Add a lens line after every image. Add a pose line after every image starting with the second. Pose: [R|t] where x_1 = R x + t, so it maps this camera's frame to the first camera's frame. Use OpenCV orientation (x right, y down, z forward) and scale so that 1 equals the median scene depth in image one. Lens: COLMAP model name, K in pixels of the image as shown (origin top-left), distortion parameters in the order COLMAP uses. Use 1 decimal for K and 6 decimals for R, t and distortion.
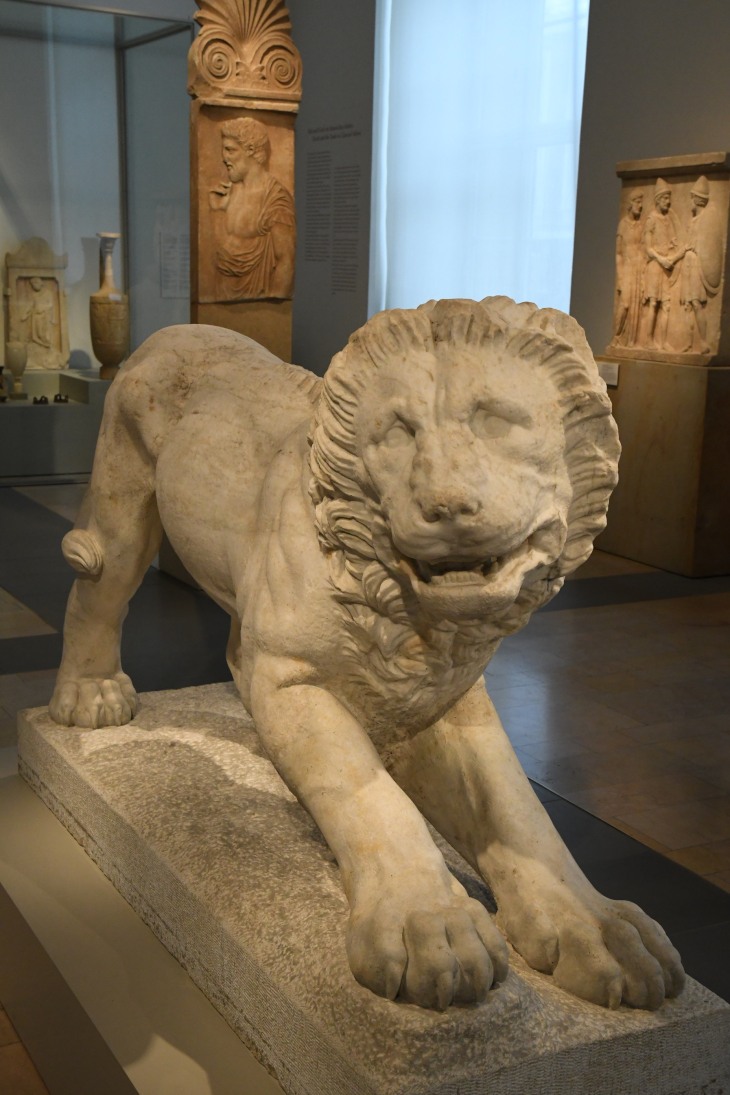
lens RADIAL K [[1424.7, 0, 365.2], [0, 1424.7, 546.4], [0, 0, 1]] dist [0.116249, 0.000000]
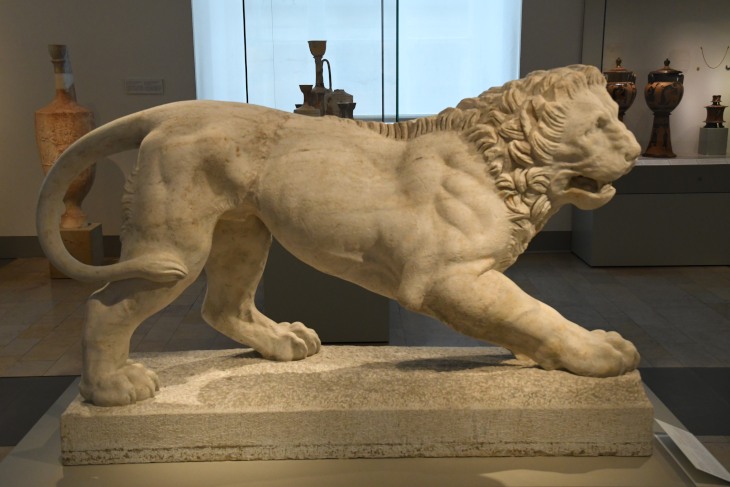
lens RADIAL K [[885.4, 0, 365.2], [0, 885.4, 244.7], [0, 0, 1]] dist [0.135168, 0.000000]
pose [[0.462018, -0.204566, 0.862955, -0.936587], [0.192625, 0.972952, 0.127512, -0.100361], [-0.865699, 0.107314, 0.488927, 0.441872]]
